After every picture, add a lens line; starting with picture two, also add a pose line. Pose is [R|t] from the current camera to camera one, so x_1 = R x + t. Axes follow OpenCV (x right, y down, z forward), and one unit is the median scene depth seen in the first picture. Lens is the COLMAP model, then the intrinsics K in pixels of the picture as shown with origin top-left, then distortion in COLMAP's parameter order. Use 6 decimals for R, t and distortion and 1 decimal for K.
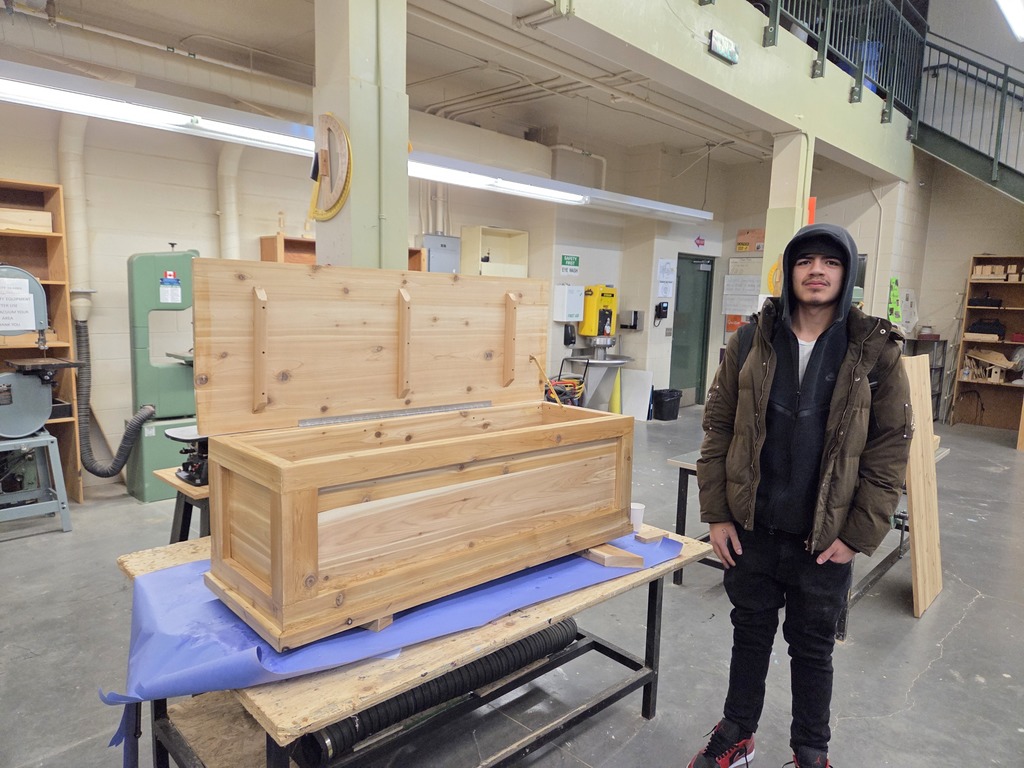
lens RADIAL K [[673.5, 0, 512.0], [0, 673.5, 384.0], [0, 0, 1]] dist [0.077821, -0.075744]
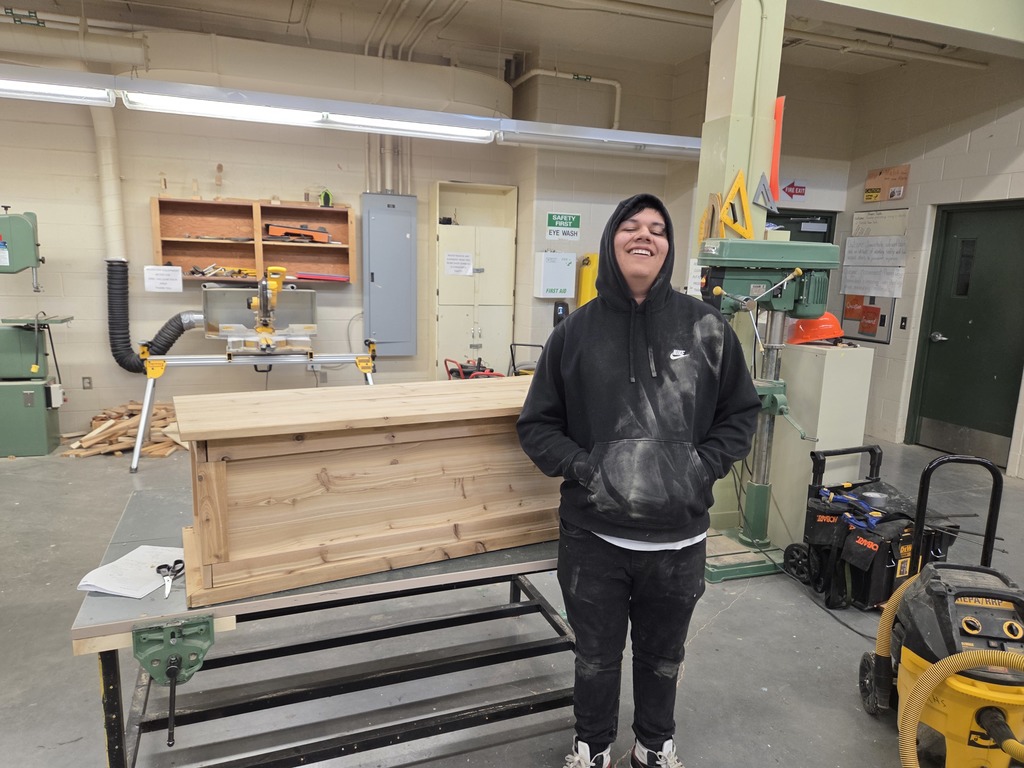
lens RADIAL K [[673.5, 0, 512.0], [0, 673.5, 384.0], [0, 0, 1]] dist [0.077821, -0.075744]
pose [[0.893014, 0.076560, -0.443469, 0.396514], [-0.064439, 0.997022, 0.042364, -0.022674], [0.445392, -0.009255, 0.895288, 0.266687]]
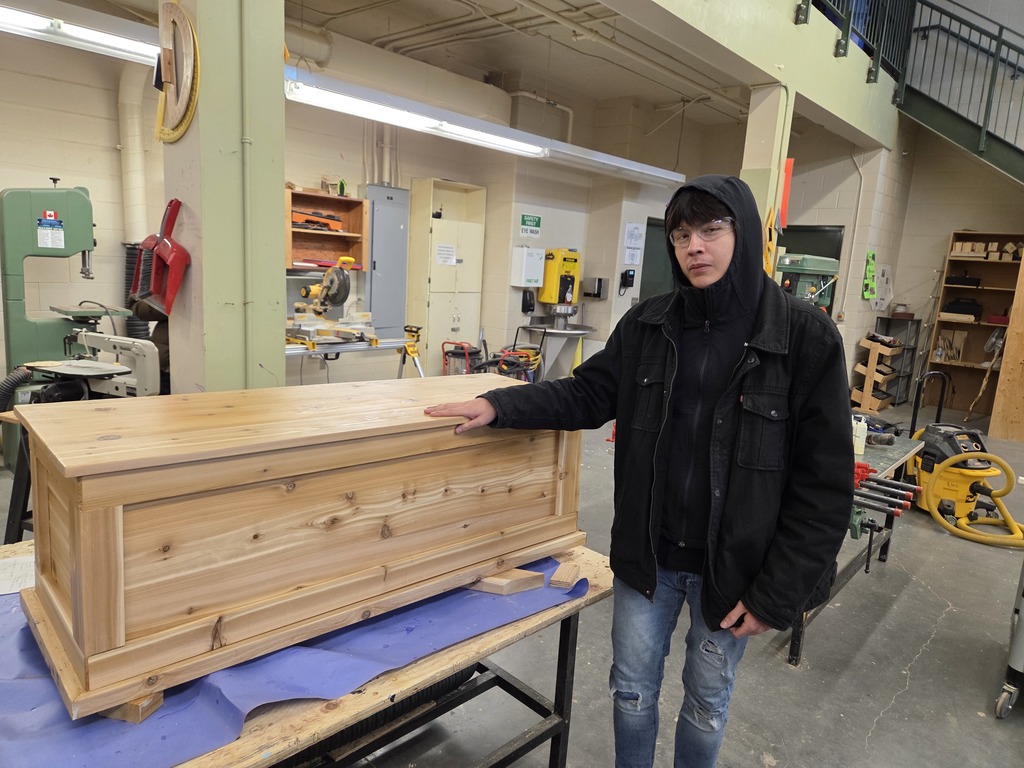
lens RADIAL K [[676.4, 0, 514.6], [0, 676.4, 378.7], [0, 0, 1]] dist [0.073731, -0.066095]
pose [[0.998810, 0.027741, 0.040103, 0.032608], [-0.029408, 0.998702, 0.041591, -0.004821], [-0.038898, -0.042721, 0.998330, 0.064102]]
